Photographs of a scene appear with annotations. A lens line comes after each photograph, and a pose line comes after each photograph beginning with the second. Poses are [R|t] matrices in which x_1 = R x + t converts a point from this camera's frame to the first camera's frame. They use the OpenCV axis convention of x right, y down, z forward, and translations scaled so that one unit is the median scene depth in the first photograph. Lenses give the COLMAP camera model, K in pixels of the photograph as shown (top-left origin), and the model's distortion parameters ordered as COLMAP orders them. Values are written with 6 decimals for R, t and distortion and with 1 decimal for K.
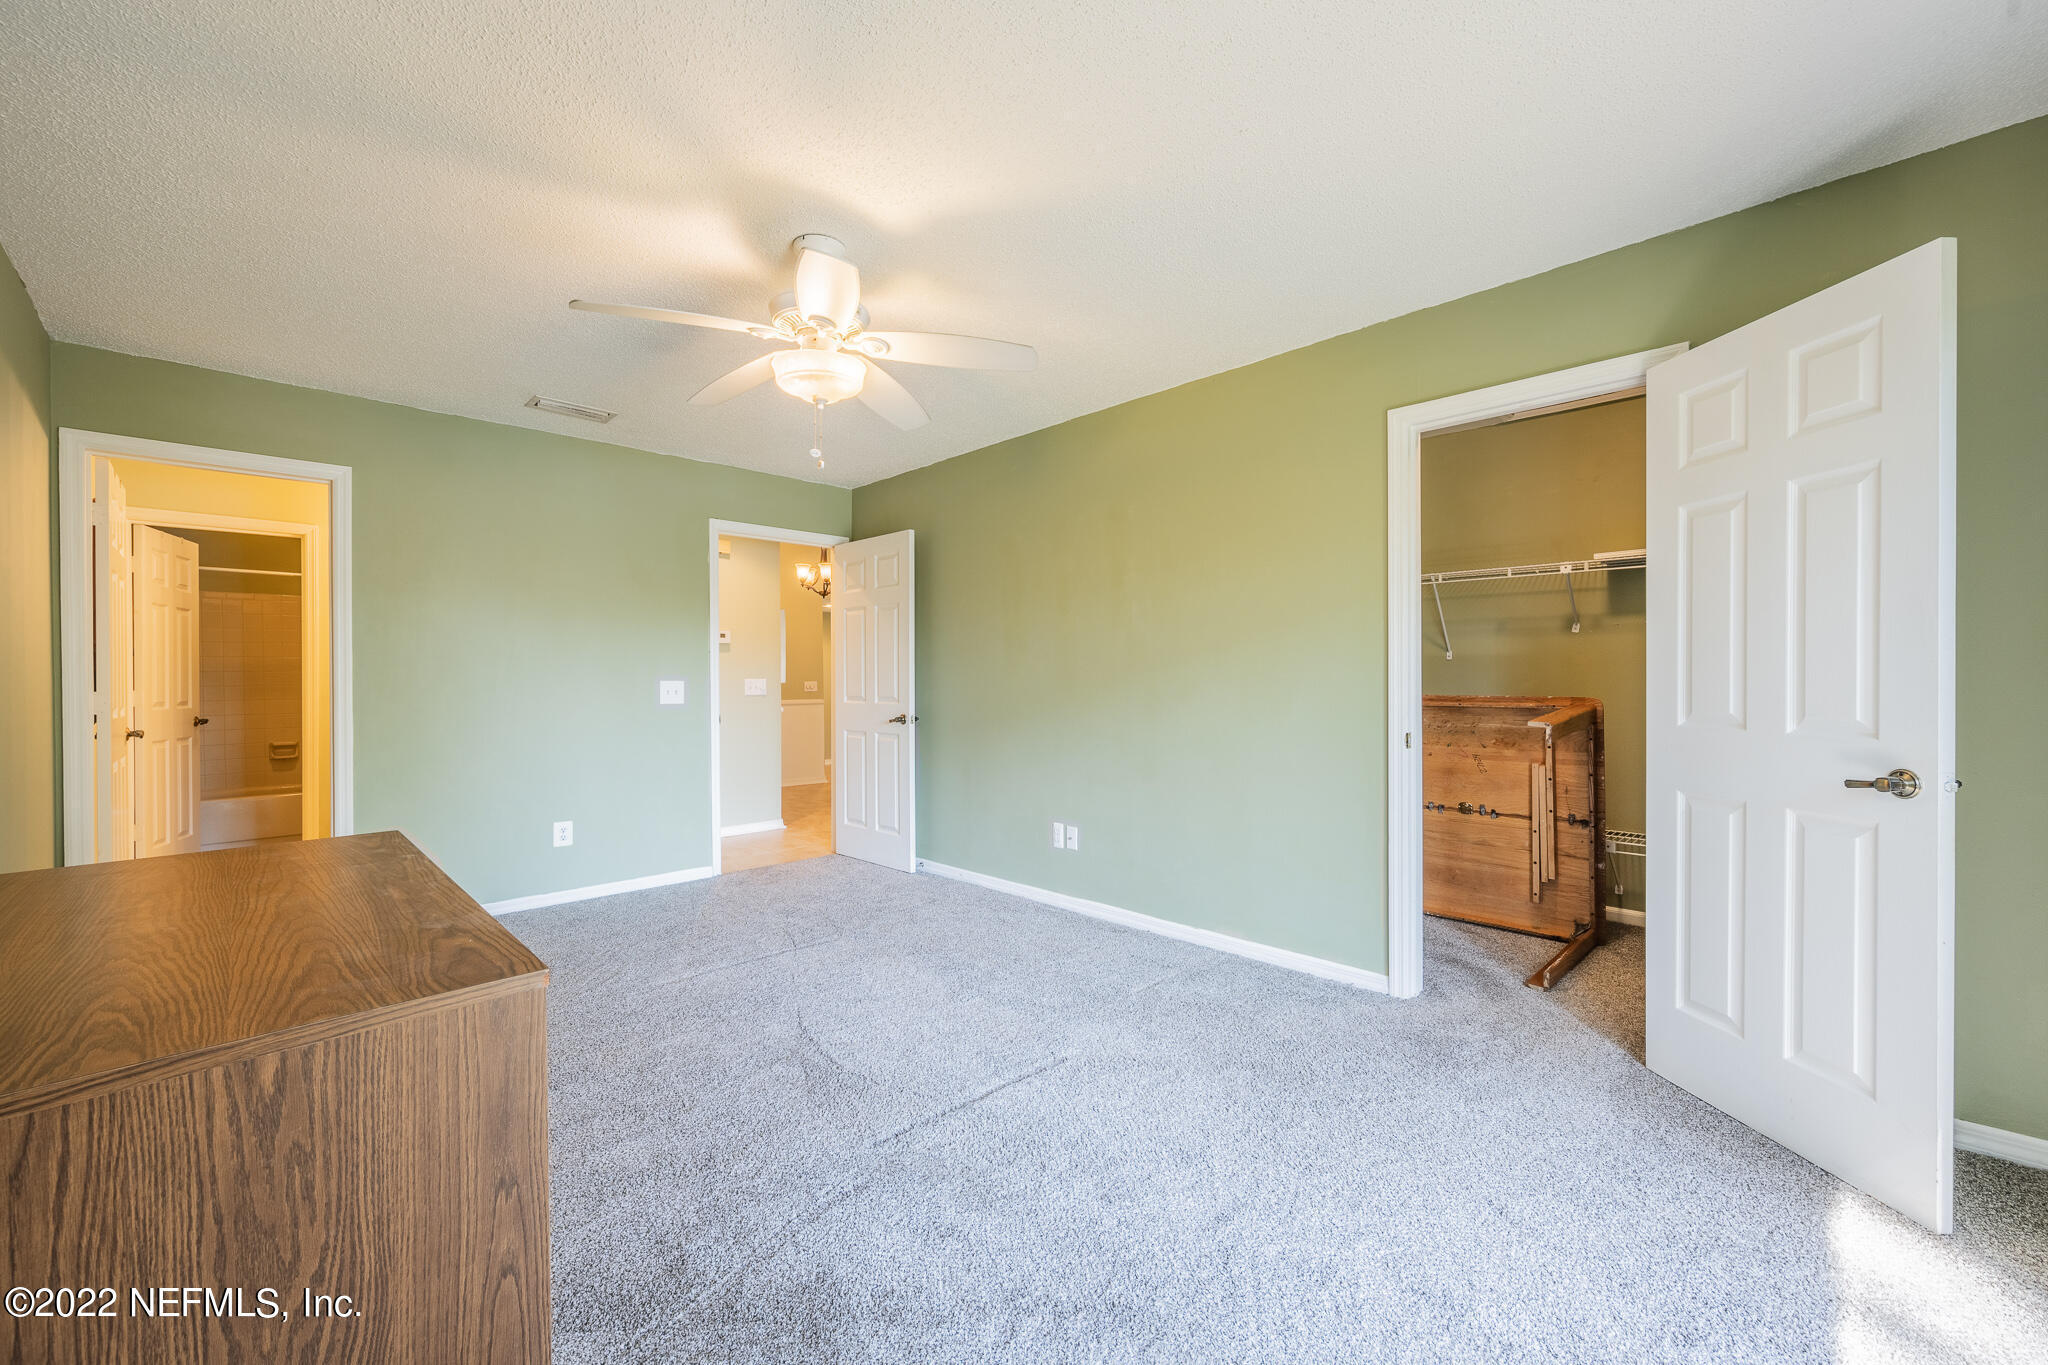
lens RADIAL K [[809.2, 0, 1031.9], [0, 809.2, 685.4], [0, 0, 1]] dist [-0.000574, -0.000087]
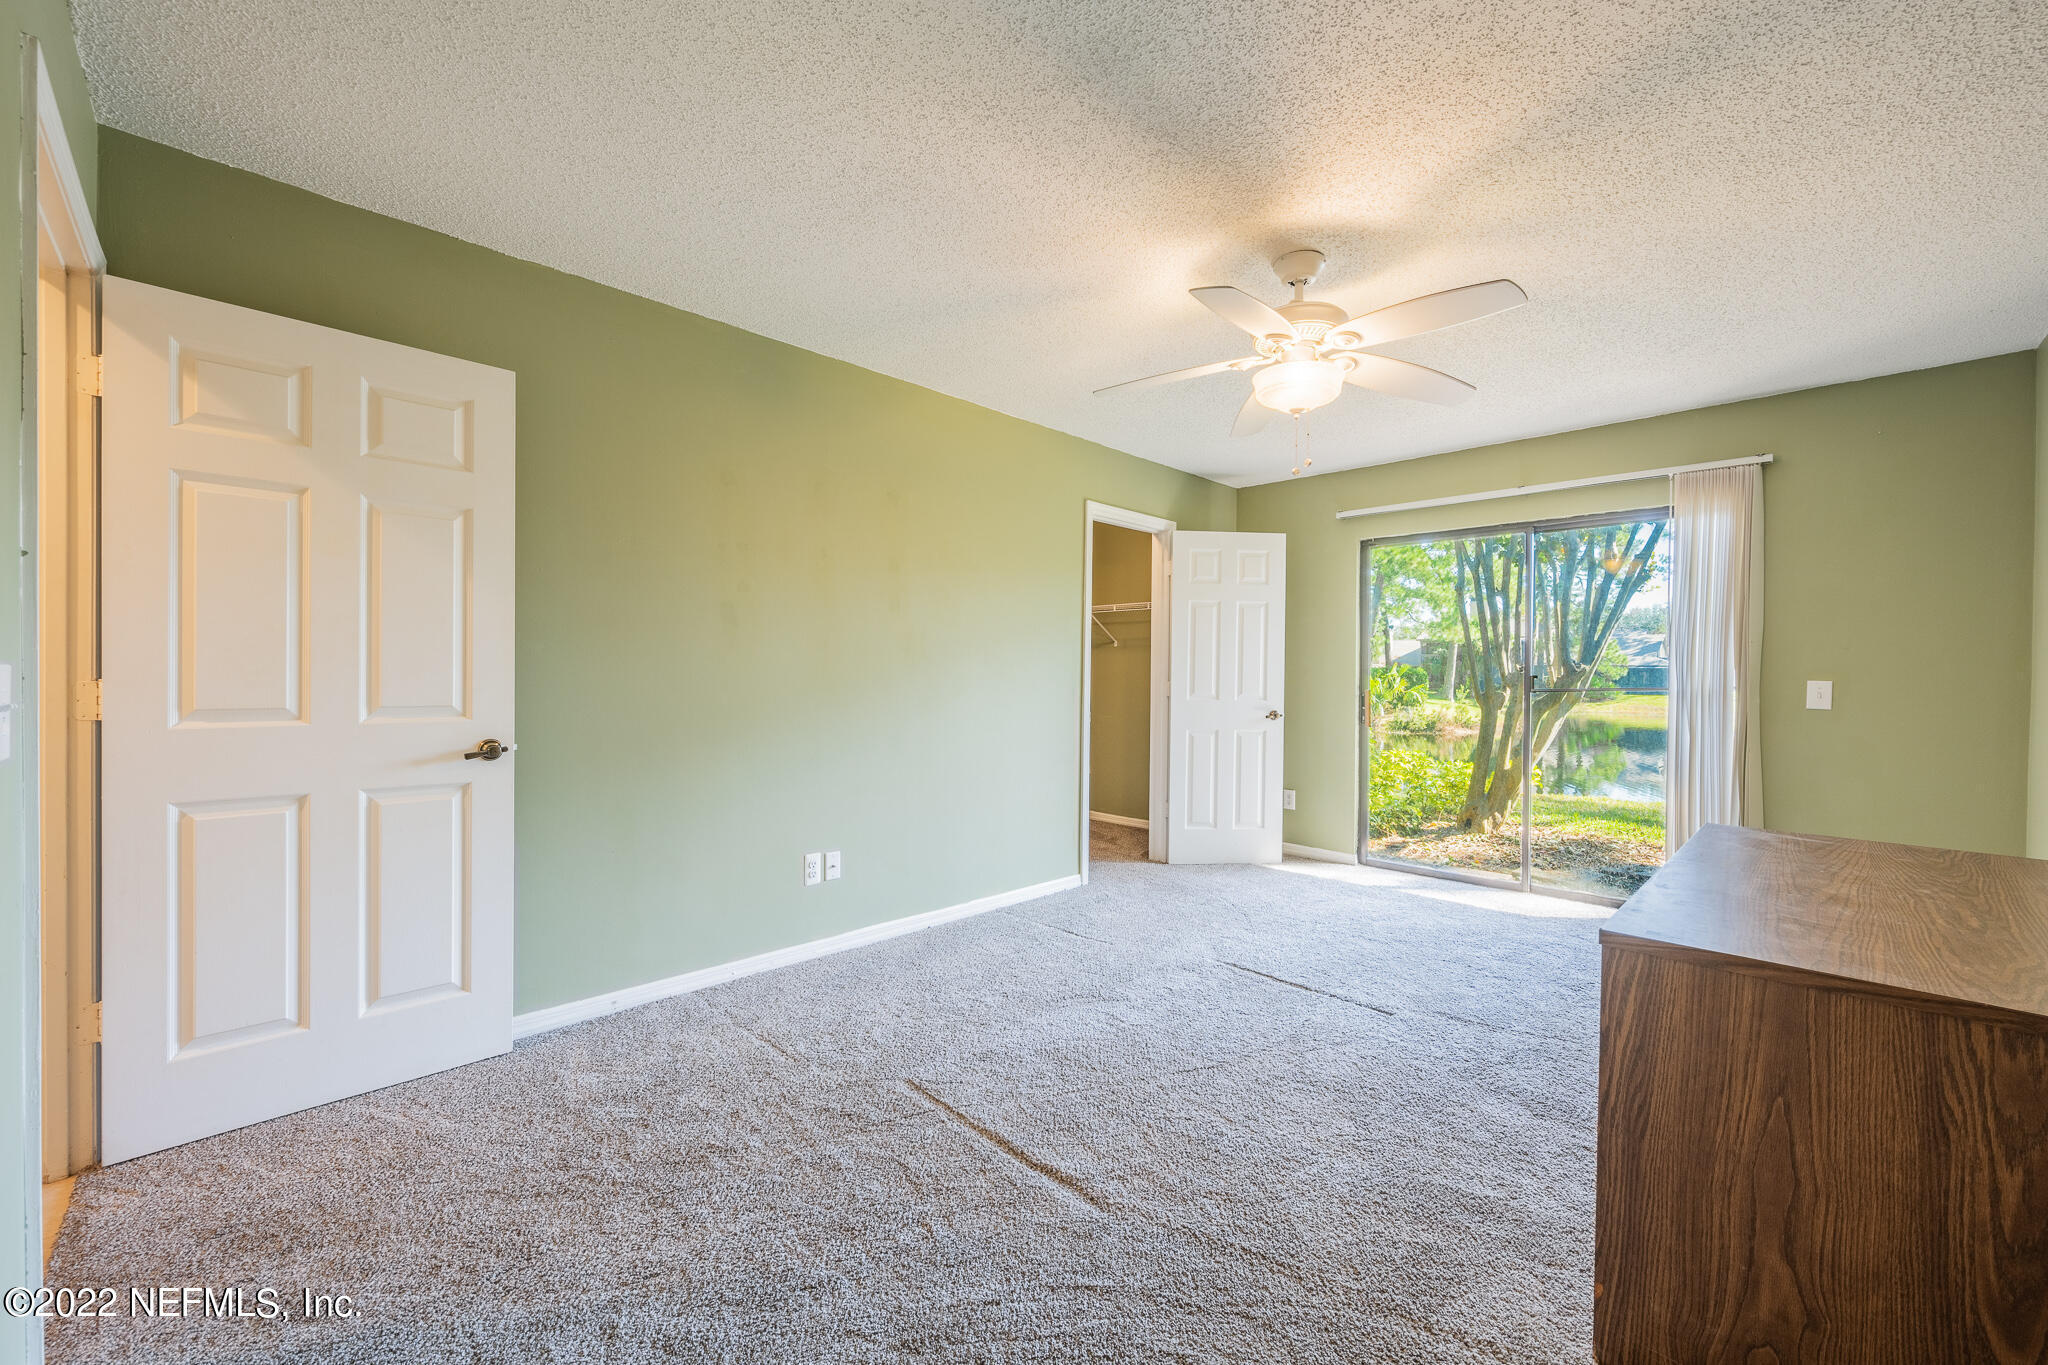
lens RADIAL K [[809.2, 0, 1041.7], [0, 809.2, 683.1], [0, 0, 1]] dist [-0.000574, -0.000087]
pose [[-0.007086, -0.009271, 0.999932, -0.769839], [-0.008342, 0.999923, 0.009212, -0.007517], [-0.999940, -0.008276, -0.007162, 0.785963]]
